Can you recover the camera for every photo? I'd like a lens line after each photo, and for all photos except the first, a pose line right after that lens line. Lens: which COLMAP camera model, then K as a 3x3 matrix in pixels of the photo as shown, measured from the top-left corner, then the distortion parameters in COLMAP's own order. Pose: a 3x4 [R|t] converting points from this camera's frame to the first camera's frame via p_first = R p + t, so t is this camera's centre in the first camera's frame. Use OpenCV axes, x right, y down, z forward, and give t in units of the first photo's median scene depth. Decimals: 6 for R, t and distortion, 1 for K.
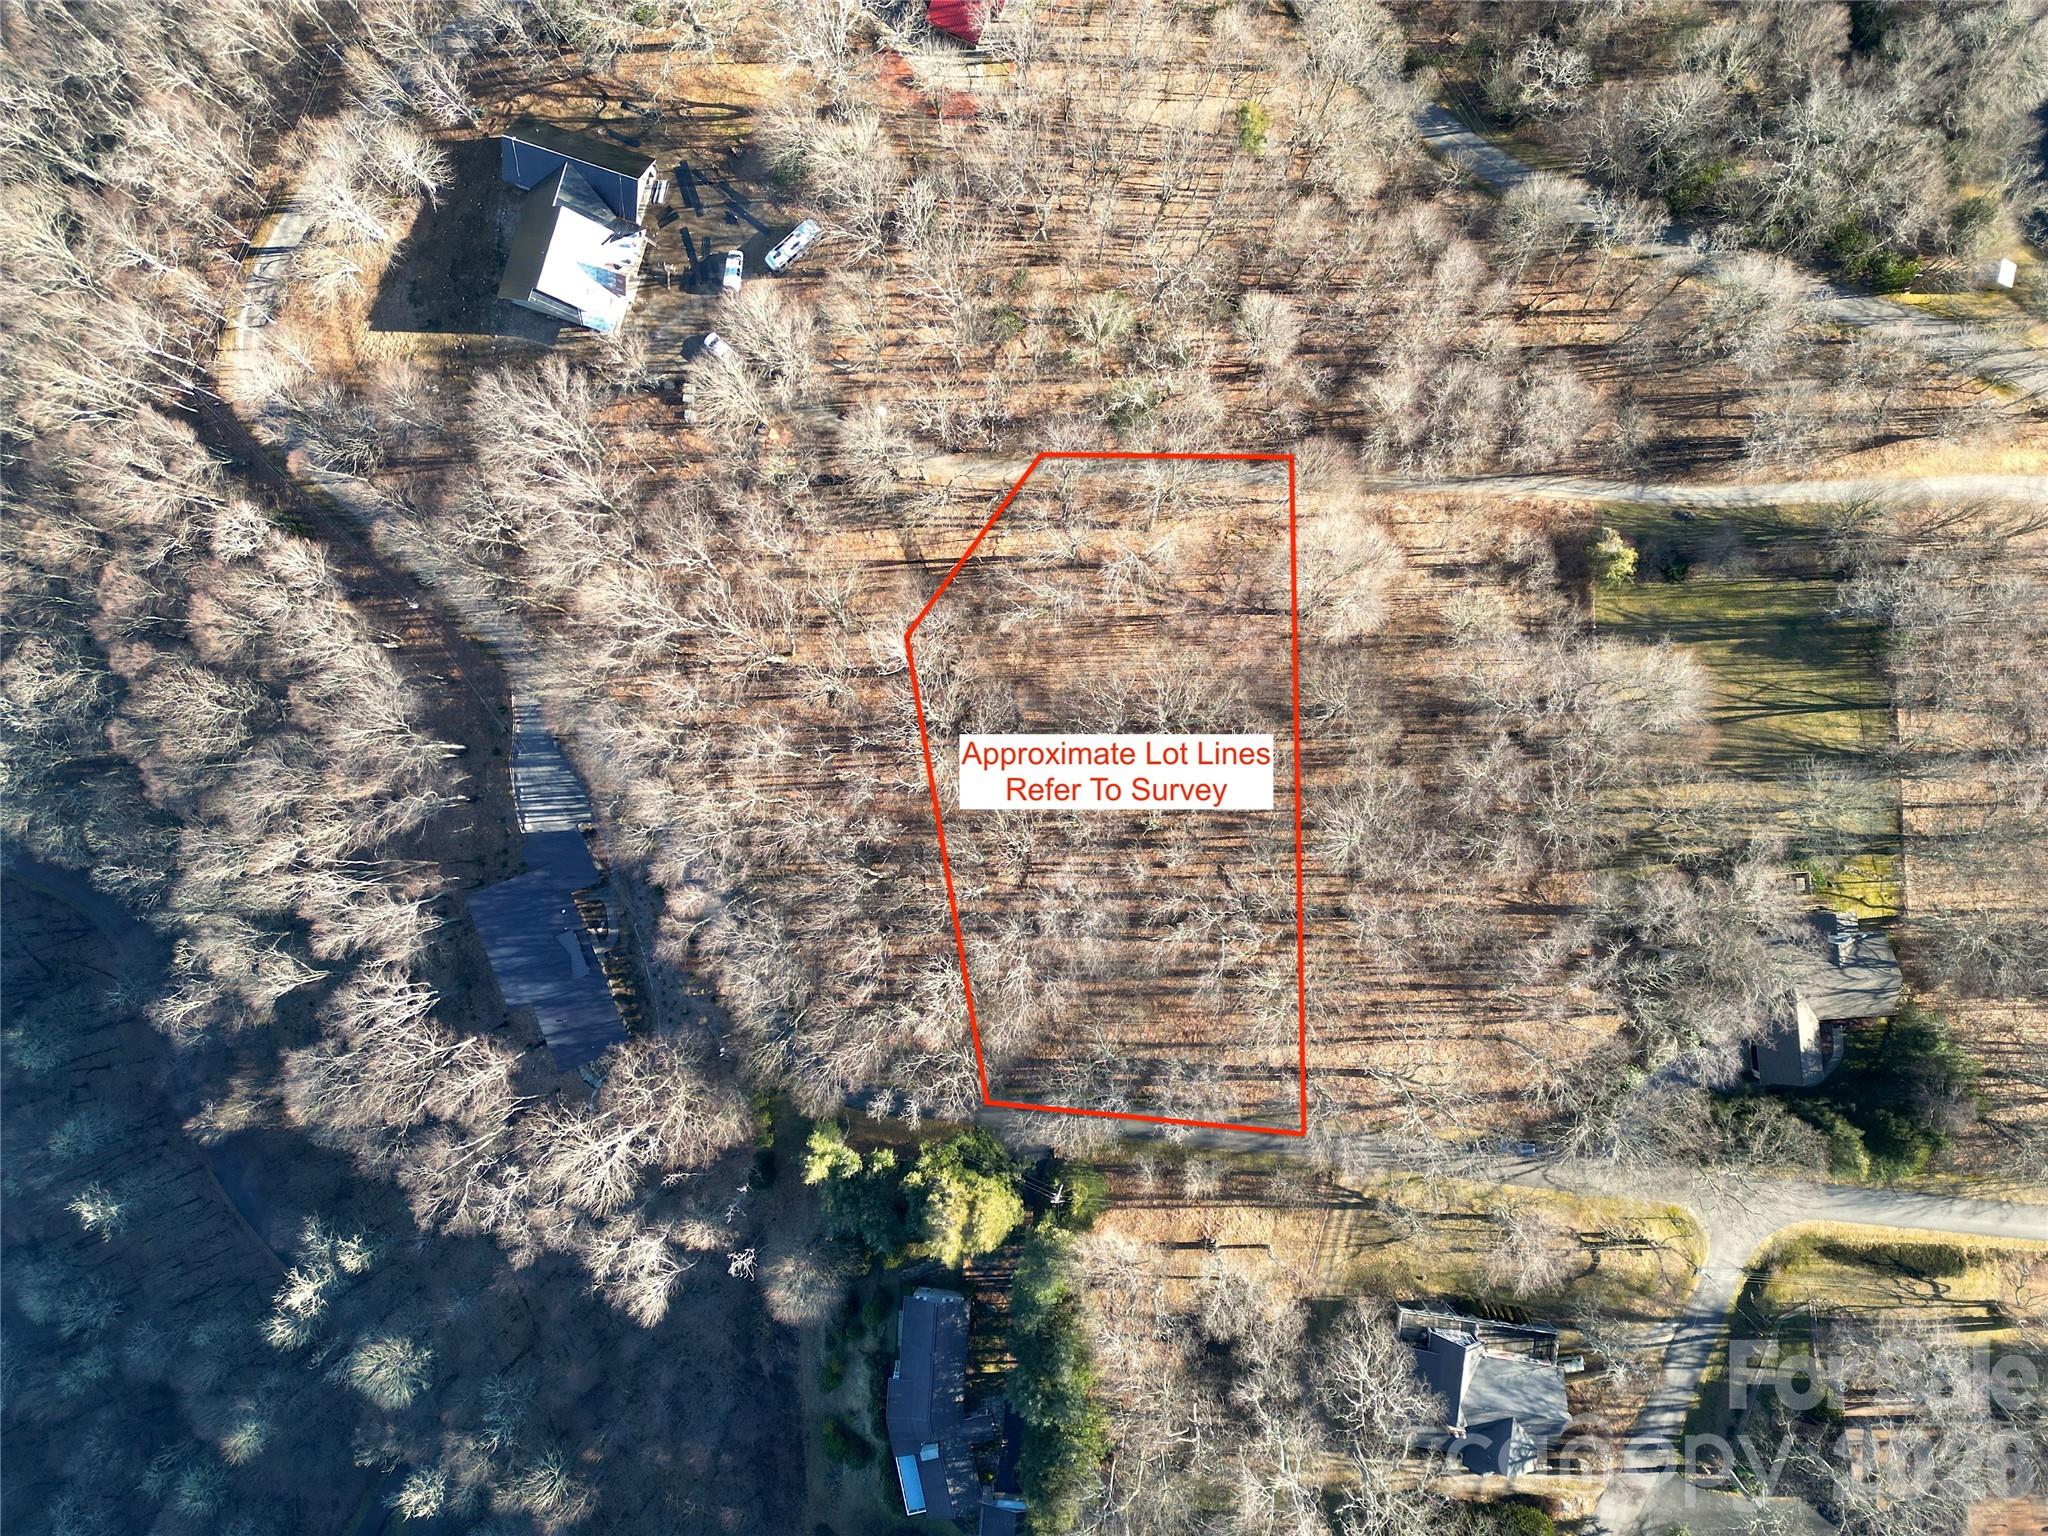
lens RADIAL K [[1522.7, 0, 970.8], [0, 1522.7, 773.1], [0, 0, 1]] dist [0.002712, -0.000521]
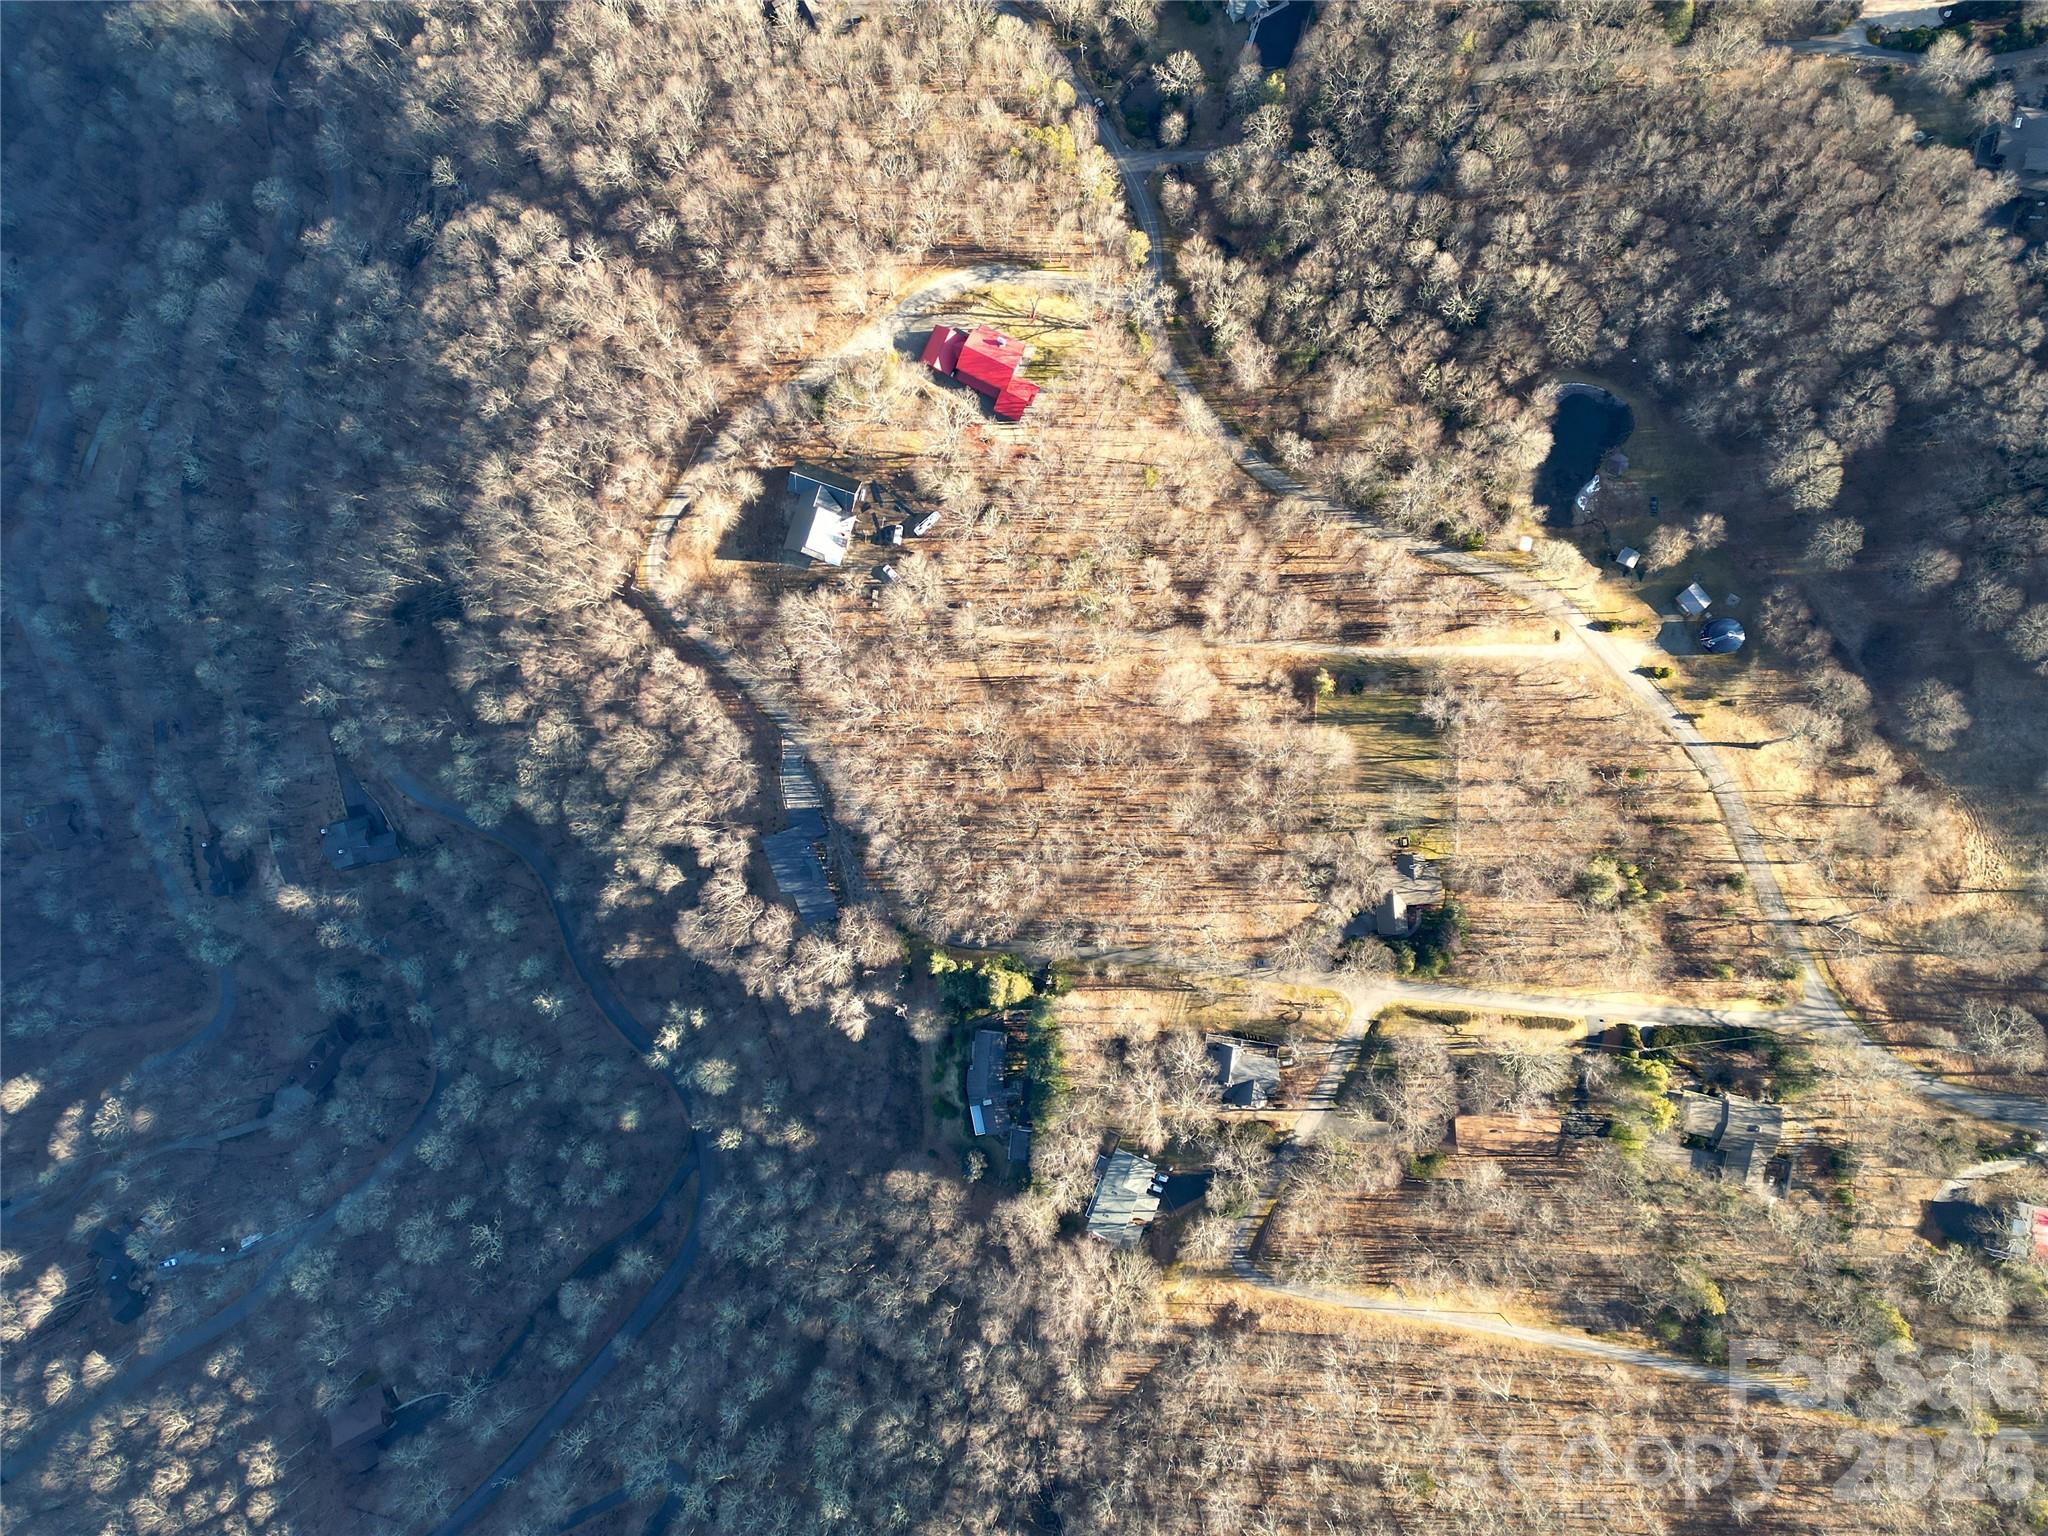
lens RADIAL K [[1442.3, 0, 1024.0], [0, 1442.3, 768.0], [0, 0, 1]] dist [0.004477, -0.001598]
pose [[0.999301, 0.016251, 0.033666, -0.050201], [-0.016092, 0.999858, -0.004997, -0.011120], [-0.033742, 0.004451, 0.999421, -0.998855]]
